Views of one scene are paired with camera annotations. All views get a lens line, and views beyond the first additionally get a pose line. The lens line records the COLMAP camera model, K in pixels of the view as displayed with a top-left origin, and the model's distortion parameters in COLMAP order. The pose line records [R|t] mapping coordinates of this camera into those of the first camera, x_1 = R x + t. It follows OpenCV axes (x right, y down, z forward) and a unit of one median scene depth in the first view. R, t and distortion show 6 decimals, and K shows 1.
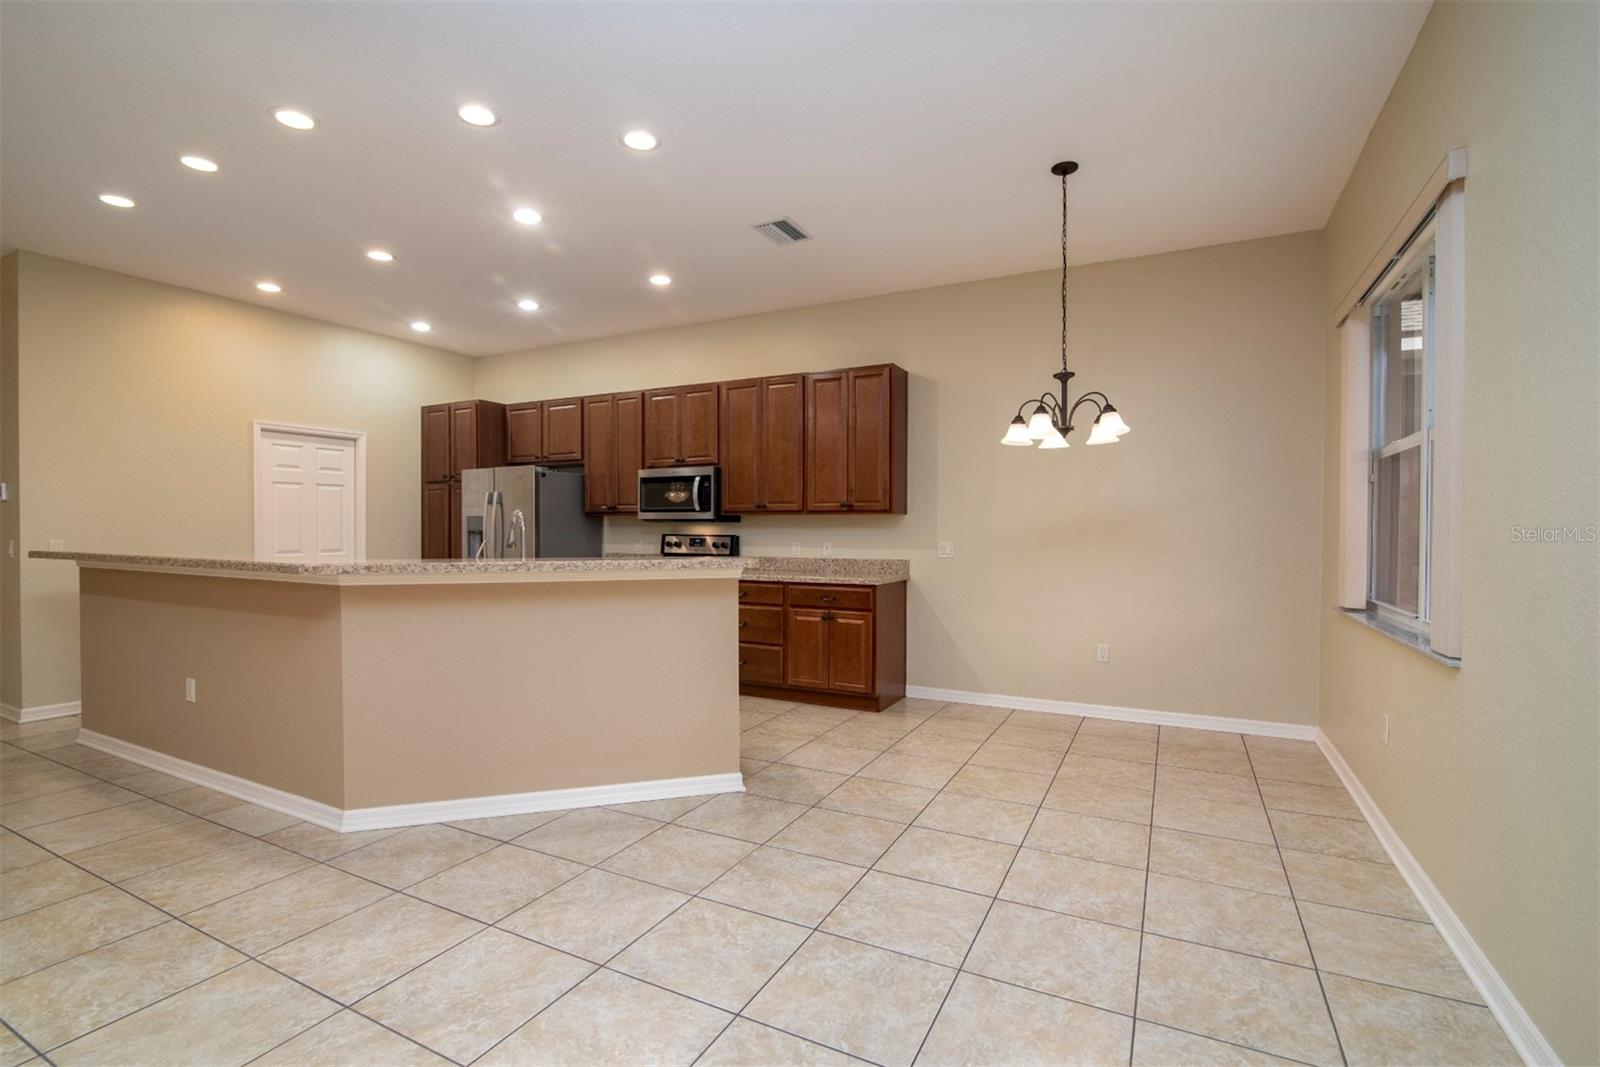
lens RADIAL K [[736.8, 0, 800.0], [0, 736.8, 533.5], [0, 0, 1]] dist [-0.020720, 0.000739]
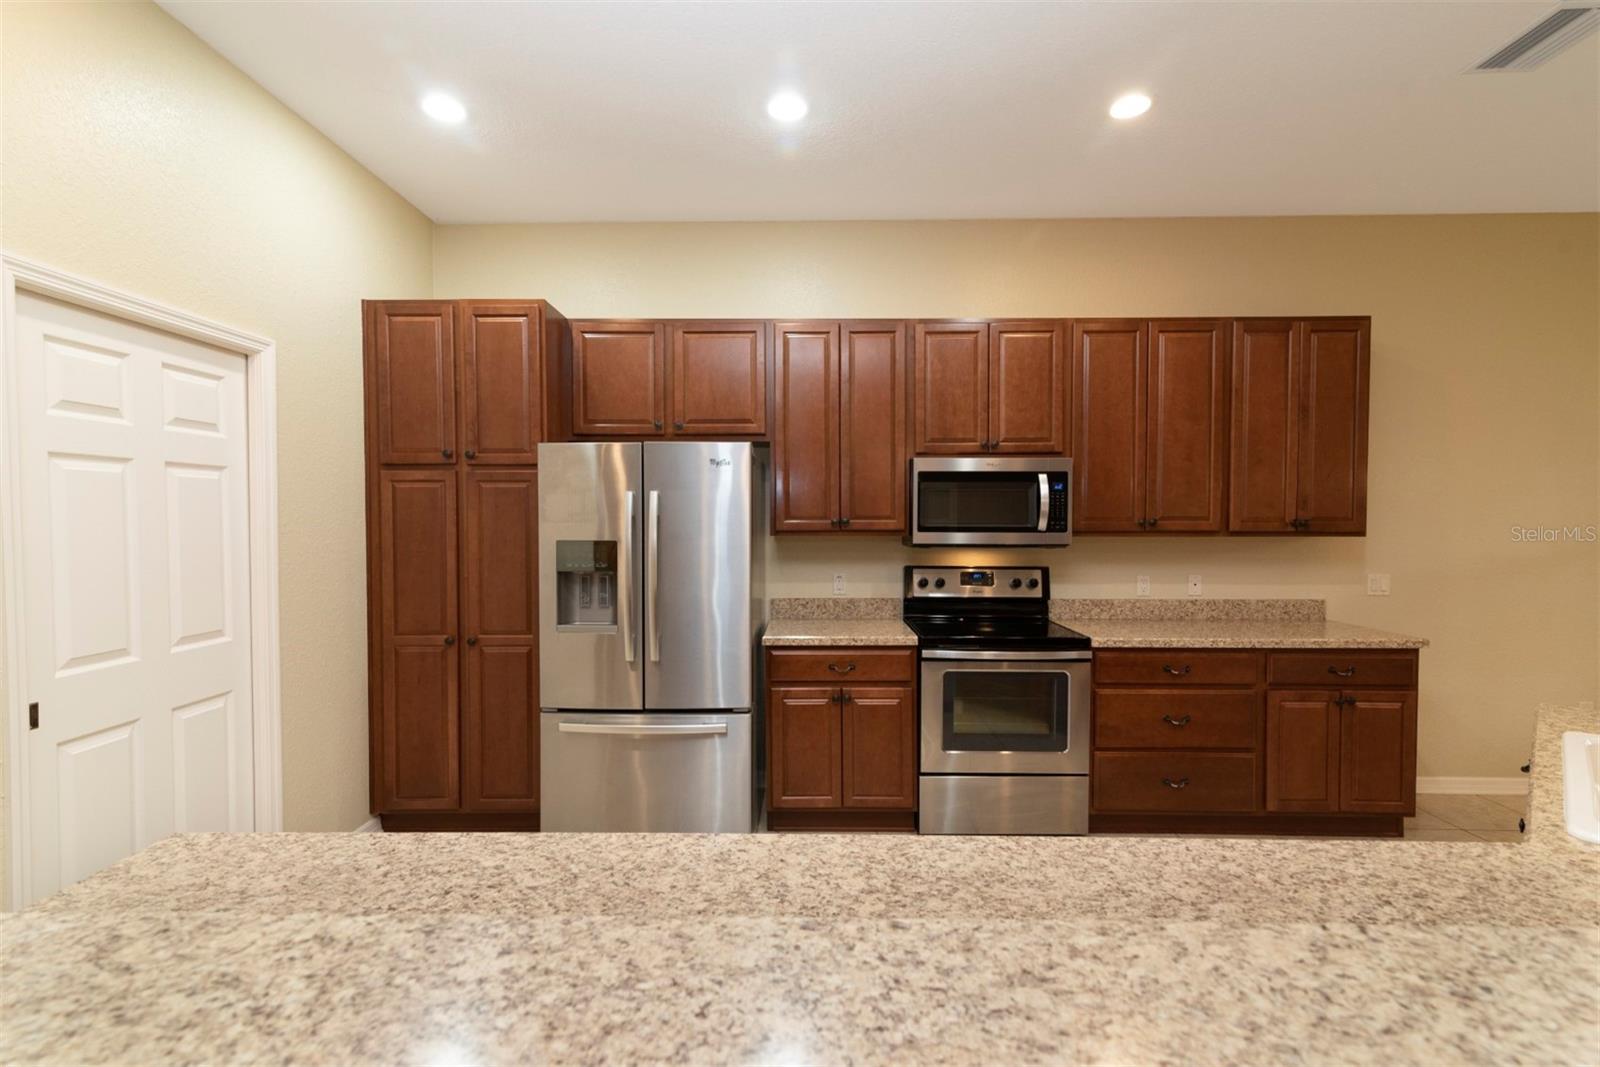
lens RADIAL K [[721.9, 0, 800.0], [0, 721.9, 533.5], [0, 0, 1]] dist [0.013885, 0.000147]
pose [[0.893616, -0.011245, 0.448691, -0.553015], [0.004711, 0.999866, 0.015676, -0.036933], [-0.448807, -0.011894, 0.893550, 0.536864]]
